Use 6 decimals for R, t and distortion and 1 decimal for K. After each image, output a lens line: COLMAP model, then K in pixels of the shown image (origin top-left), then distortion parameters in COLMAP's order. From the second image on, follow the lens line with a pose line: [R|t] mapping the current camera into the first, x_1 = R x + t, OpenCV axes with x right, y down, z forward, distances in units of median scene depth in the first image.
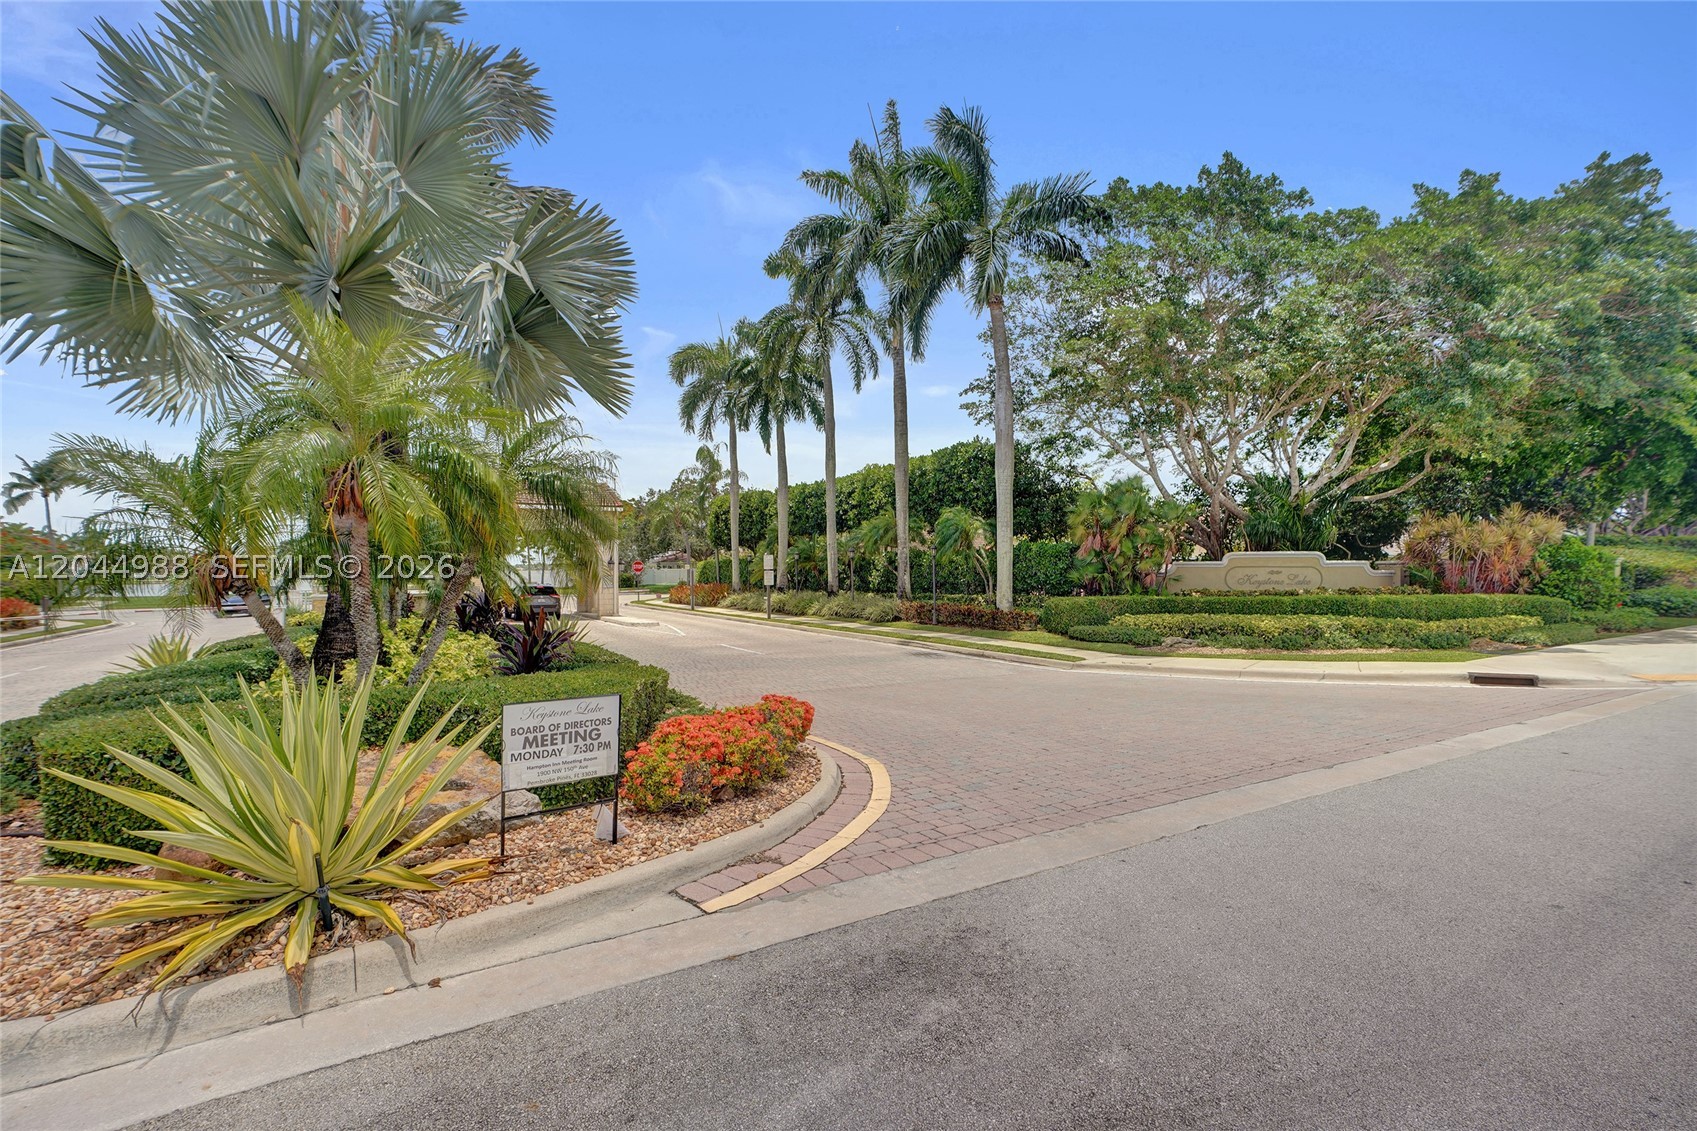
lens RADIAL K [[760.0, 0, 843.0], [0, 760.0, 563.3], [0, 0, 1]] dist [-0.007376, 0.002858]
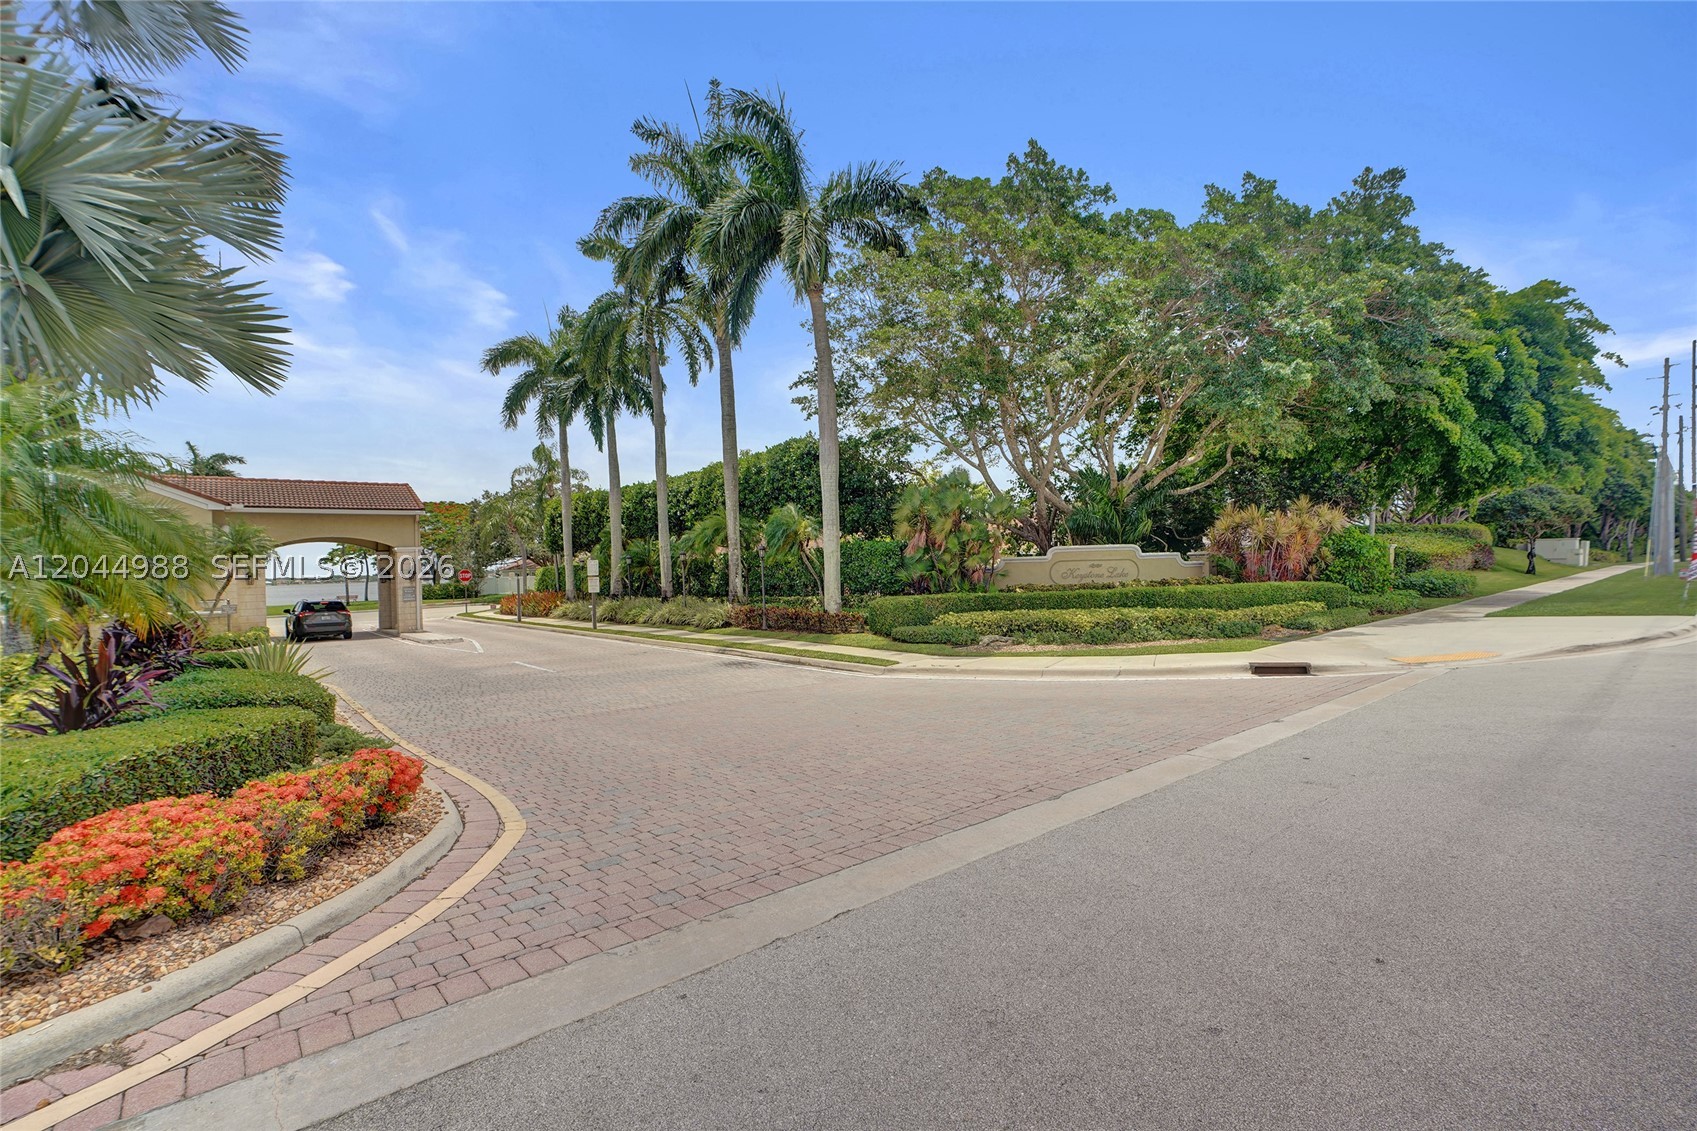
lens RADIAL K [[760.0, 0, 840.6], [0, 760.0, 565.2], [0, 0, 1]] dist [-0.007376, 0.002858]
pose [[0.987171, -0.024620, 0.157760, 0.075742], [0.024402, 0.999697, 0.003320, -0.000597], [-0.157794, 0.000572, 0.987472, 0.053046]]
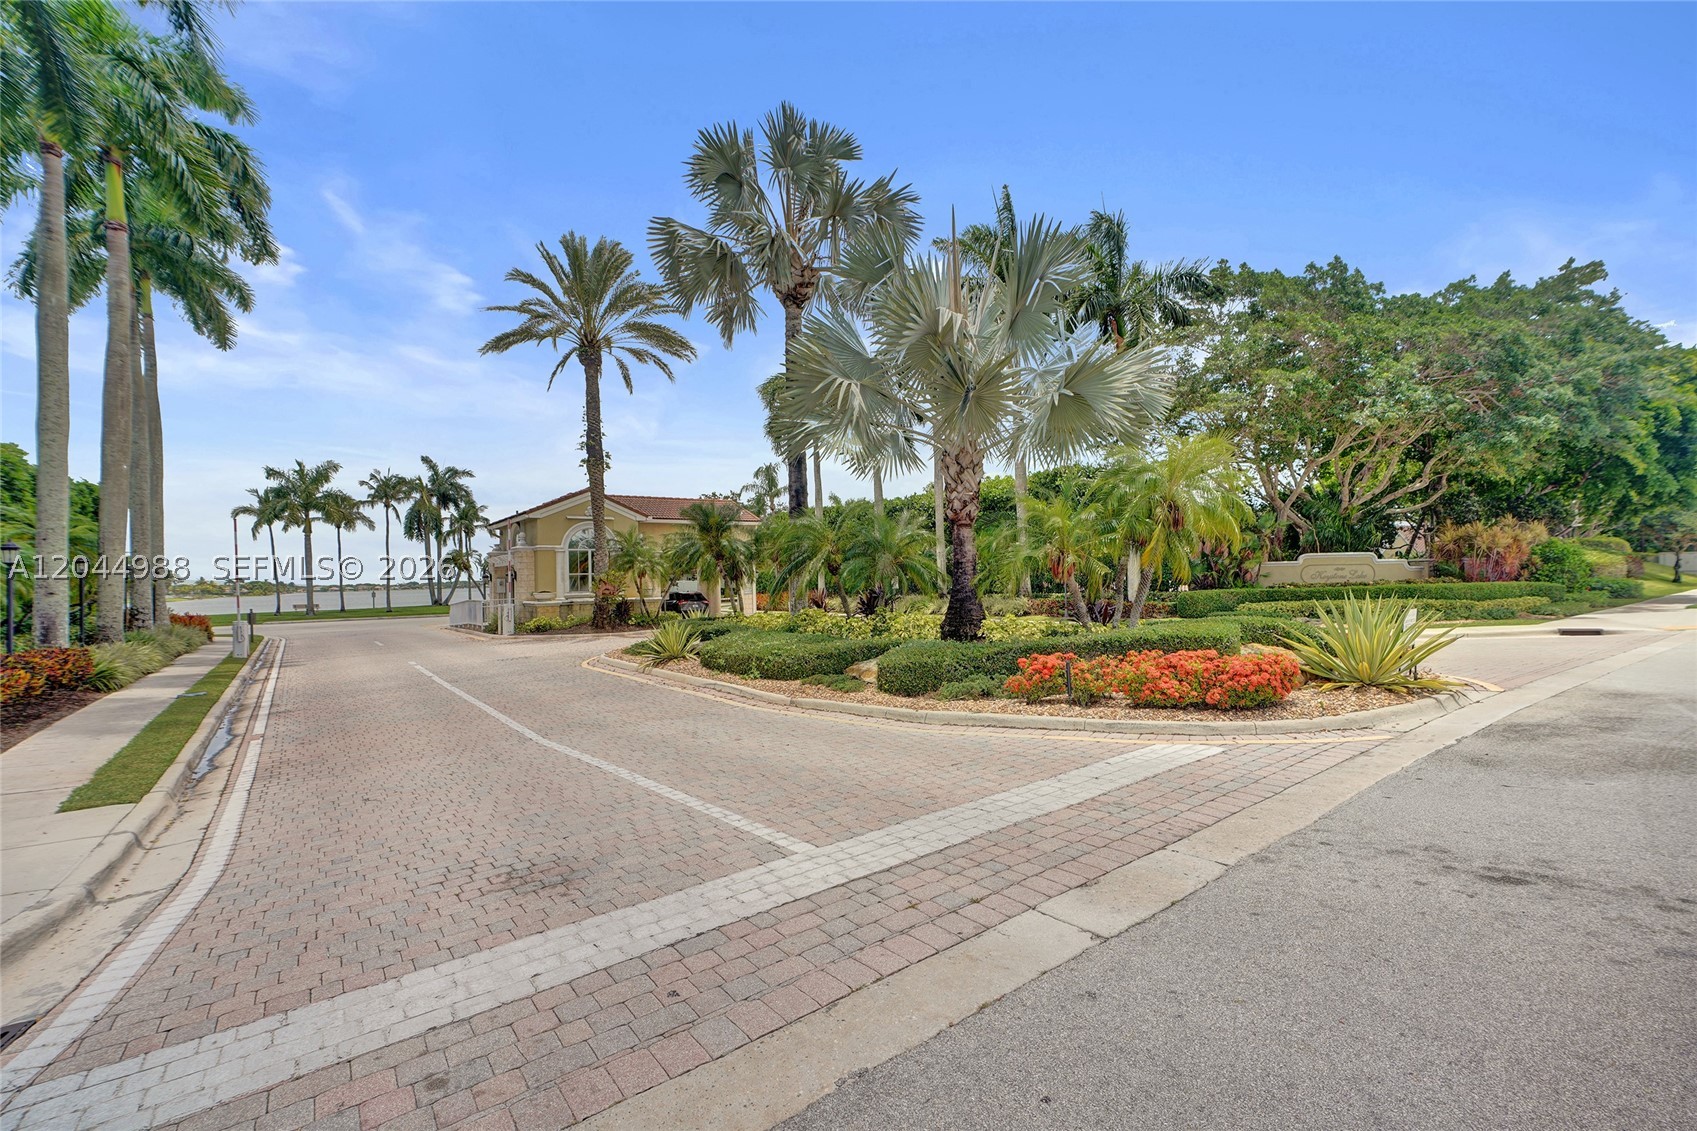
lens RADIAL K [[760.0, 0, 863.6], [0, 760.0, 556.8], [0, 0, 1]] dist [-0.007376, 0.002858]
pose [[0.993650, -0.012745, 0.111793, -0.383214], [0.015292, 0.999642, -0.021958, 0.007724], [-0.111473, 0.023528, 0.993489, -0.185015]]
